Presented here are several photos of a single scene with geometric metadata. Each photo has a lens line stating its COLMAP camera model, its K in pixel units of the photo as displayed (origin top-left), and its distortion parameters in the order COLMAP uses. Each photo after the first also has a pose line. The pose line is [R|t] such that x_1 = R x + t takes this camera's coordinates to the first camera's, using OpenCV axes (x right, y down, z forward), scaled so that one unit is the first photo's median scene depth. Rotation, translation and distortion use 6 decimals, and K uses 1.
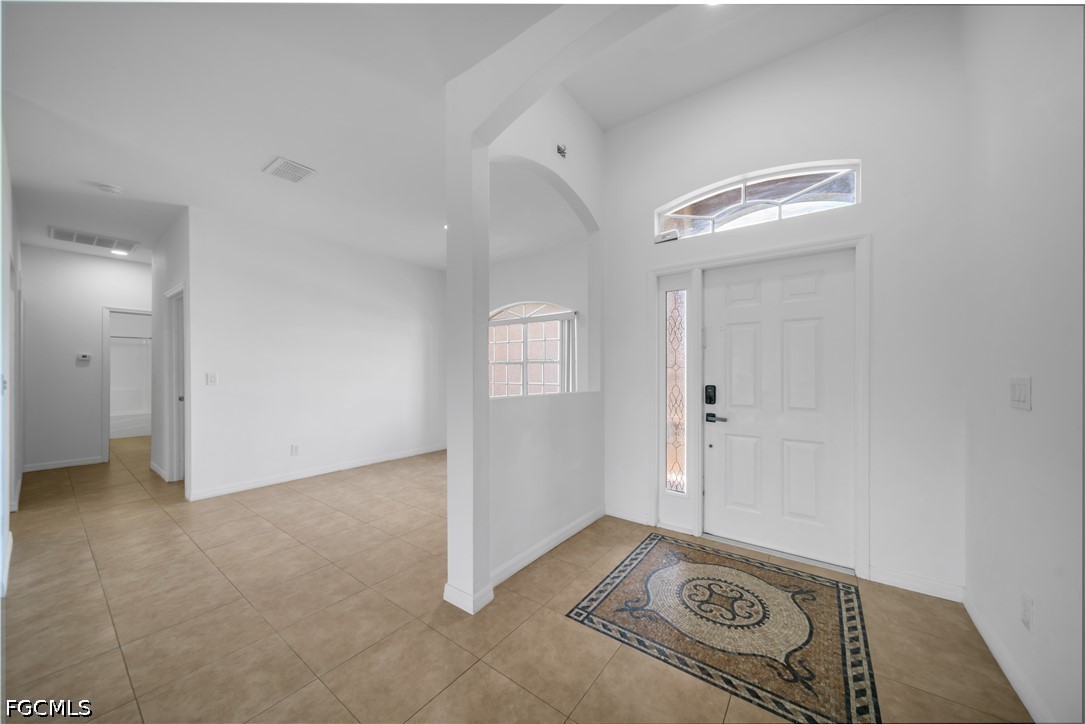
lens RADIAL K [[374.5, 0, 546.4], [0, 374.5, 369.1], [0, 0, 1]] dist [0.000843, -0.001572]
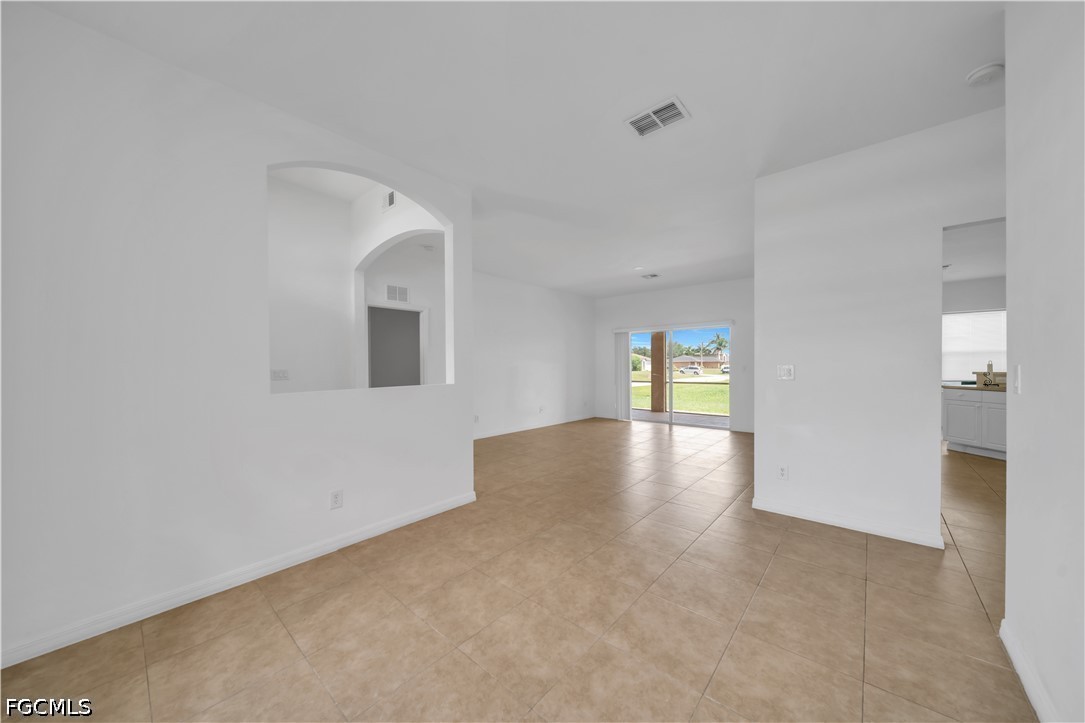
lens RADIAL K [[383.5, 0, 541.2], [0, 383.5, 365.6], [0, 0, 1]] dist [0.000272, -0.000068]
pose [[-0.995652, 0.007937, 0.092815, -0.519246], [0.008096, 0.999966, 0.001339, 0.006741], [-0.092802, 0.002084, -0.995682, 1.911547]]
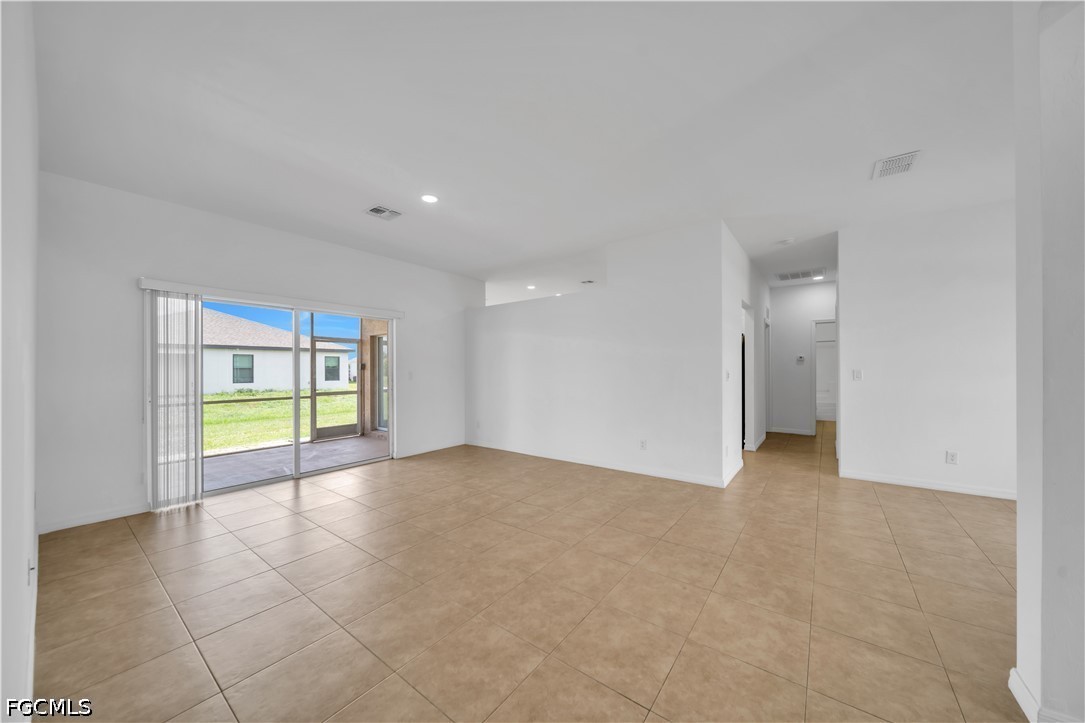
lens RADIAL K [[374.5, 0, 546.4], [0, 374.5, 368.6], [0, 0, 1]] dist [0.000843, -0.001572]
pose [[-0.007461, 0.002057, -0.999970, 0.315423], [0.004424, 0.999988, 0.002024, 0.000721], [0.999962, -0.004409, -0.007470, 0.088009]]
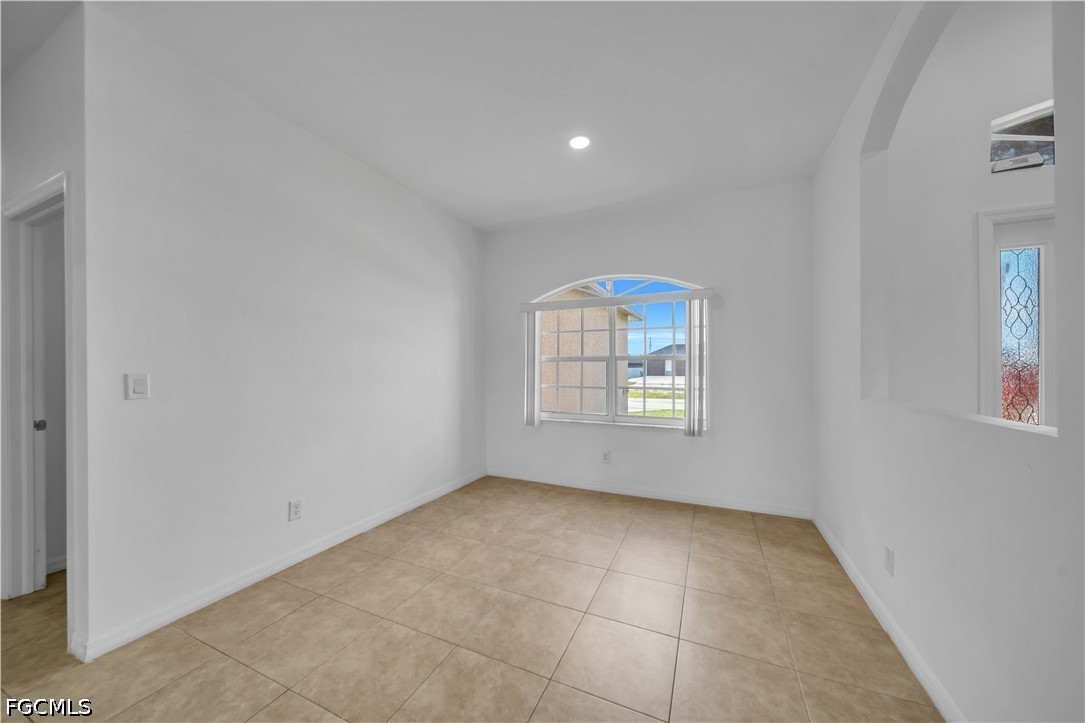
lens RADIAL K [[374.5, 0, 546.4], [0, 374.5, 368.6], [0, 0, 1]] dist [0.000843, -0.001572]
pose [[0.977421, 0.000045, 0.211302, -0.633311], [-0.000163, 1.000000, 0.000543, 0.004496], [-0.211302, -0.000565, 0.977421, 0.559692]]
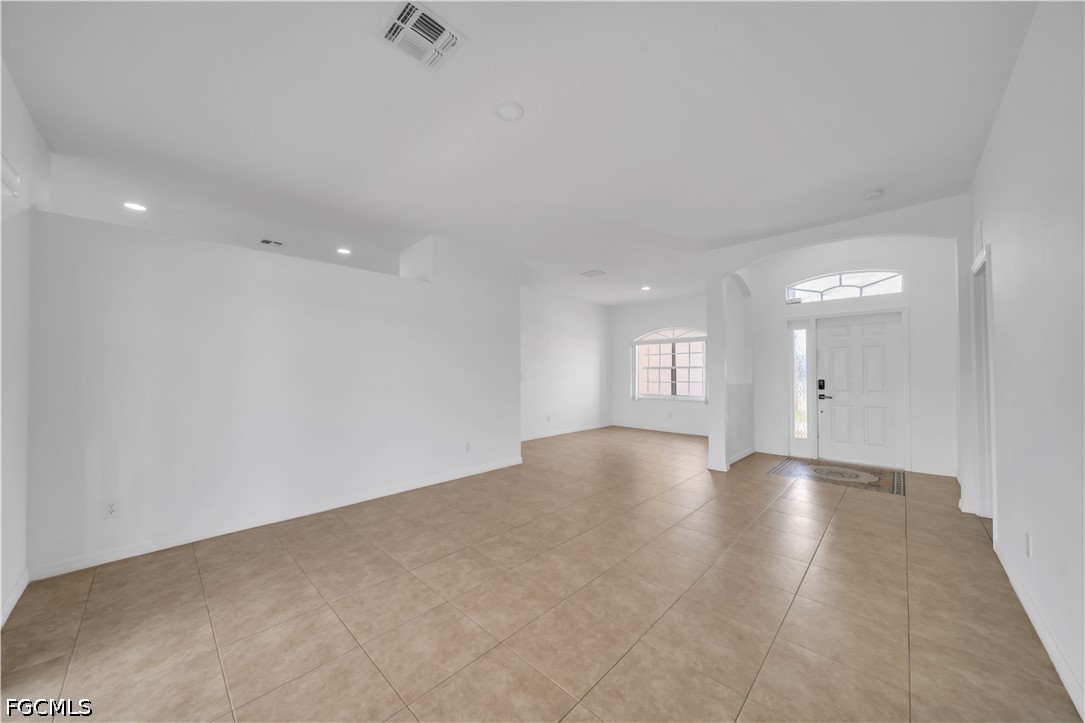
lens RADIAL K [[374.5, 0, 546.4], [0, 374.5, 368.6], [0, 0, 1]] dist [0.000843, -0.001572]
pose [[0.992390, -0.002302, -0.123109, -0.710417], [0.000698, 0.999914, -0.013071, 0.010406], [0.123129, 0.012886, 0.992307, -1.055503]]
